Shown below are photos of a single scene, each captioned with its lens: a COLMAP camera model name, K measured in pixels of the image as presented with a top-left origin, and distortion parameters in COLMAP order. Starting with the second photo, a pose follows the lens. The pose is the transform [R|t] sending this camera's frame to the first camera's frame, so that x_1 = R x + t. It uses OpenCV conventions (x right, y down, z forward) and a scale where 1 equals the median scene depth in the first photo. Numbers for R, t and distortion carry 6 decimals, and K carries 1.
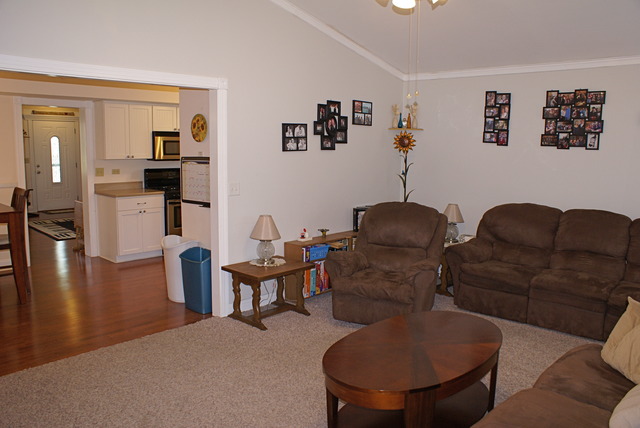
lens RADIAL K [[506.3, 0, 320.0], [0, 506.3, 214.0], [0, 0, 1]] dist [-0.171014, 0.149185]
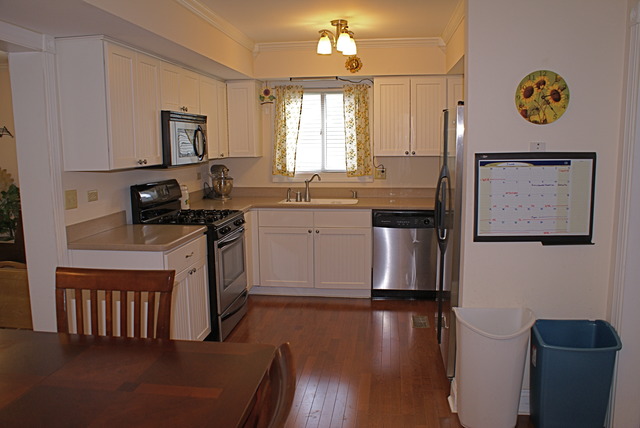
lens RADIAL K [[506.3, 0, 320.0], [0, 506.3, 214.0], [0, 0, 1]] dist [-0.171014, 0.149185]
pose [[0.810300, -0.107791, 0.576017, -0.732096], [0.103109, 0.993828, 0.040929, -0.094465], [-0.576873, 0.026228, 0.816413, 0.709548]]
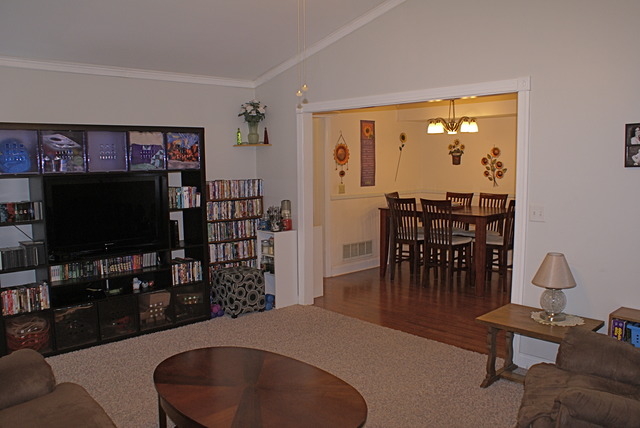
lens RADIAL K [[506.3, 0, 320.0], [0, 506.3, 214.0], [0, 0, 1]] dist [-0.171014, 0.149185]
pose [[-0.050338, 0.093465, -0.994349, 0.641813], [-0.123480, 0.987390, 0.099062, -0.086826], [0.991070, 0.127769, -0.038162, 0.717148]]
